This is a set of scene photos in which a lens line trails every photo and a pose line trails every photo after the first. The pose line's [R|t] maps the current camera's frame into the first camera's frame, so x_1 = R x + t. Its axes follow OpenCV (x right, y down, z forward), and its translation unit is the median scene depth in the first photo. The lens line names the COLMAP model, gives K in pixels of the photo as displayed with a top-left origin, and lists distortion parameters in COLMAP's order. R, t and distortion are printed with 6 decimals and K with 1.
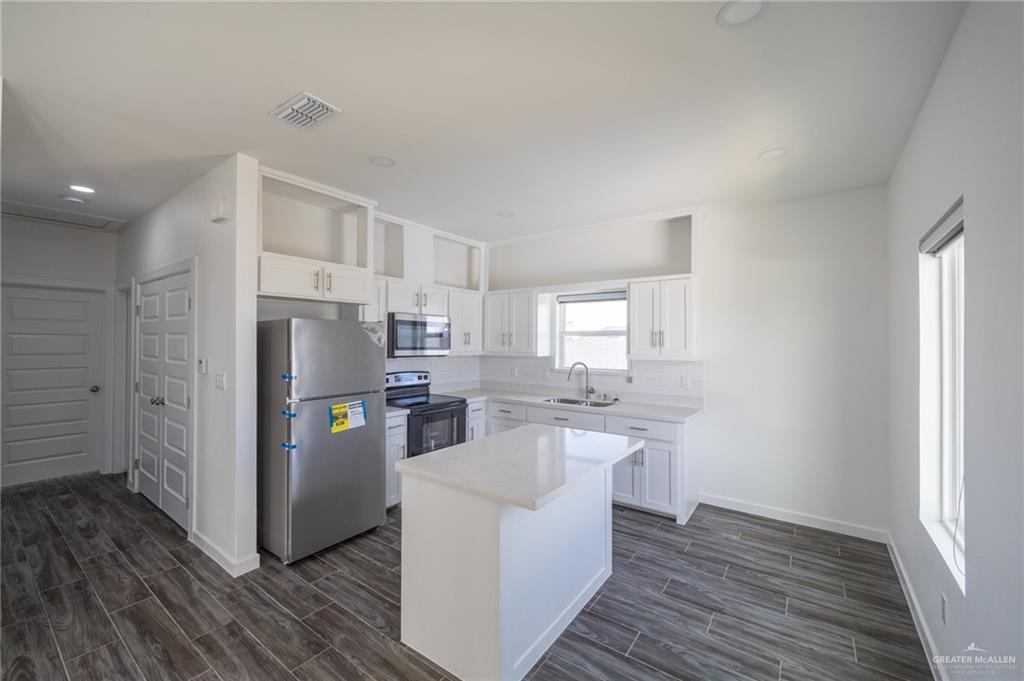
lens RADIAL K [[411.8, 0, 512.9], [0, 411.8, 339.7], [0, 0, 1]] dist [-0.003916, -0.000507]
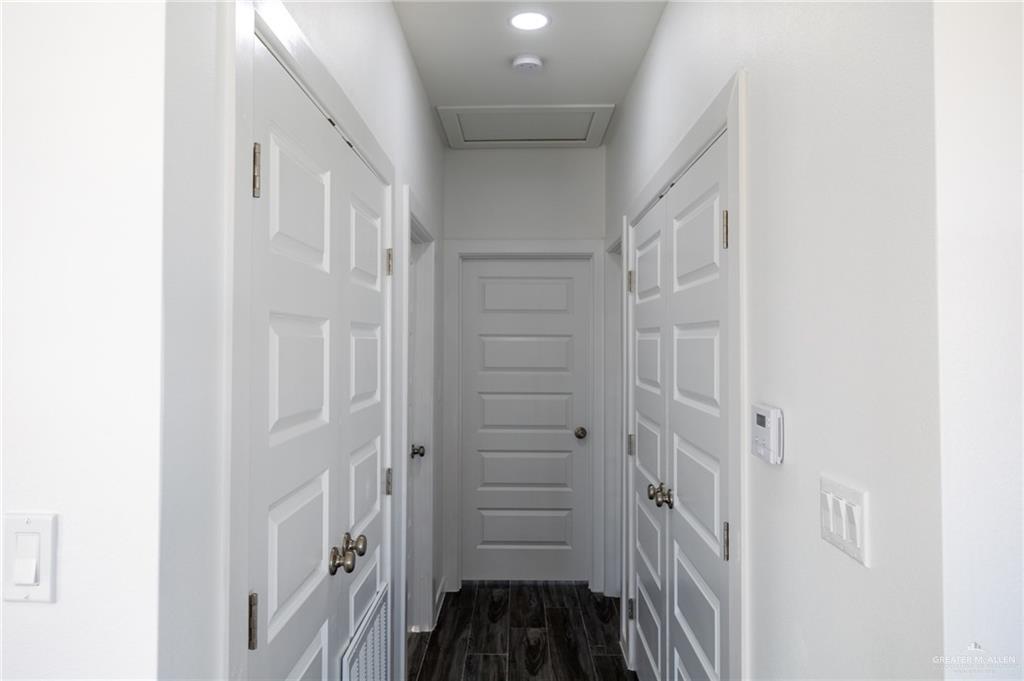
lens RADIAL K [[708.2, 0, 511.3], [0, 708.2, 339.6], [0, 0, 1]] dist [-0.005044, 0.000694]
pose [[0.582333, -0.011361, -0.812871, -0.352891], [0.008981, 0.999931, -0.007542, 0.000392], [0.812901, -0.002908, 0.582395, 0.438654]]
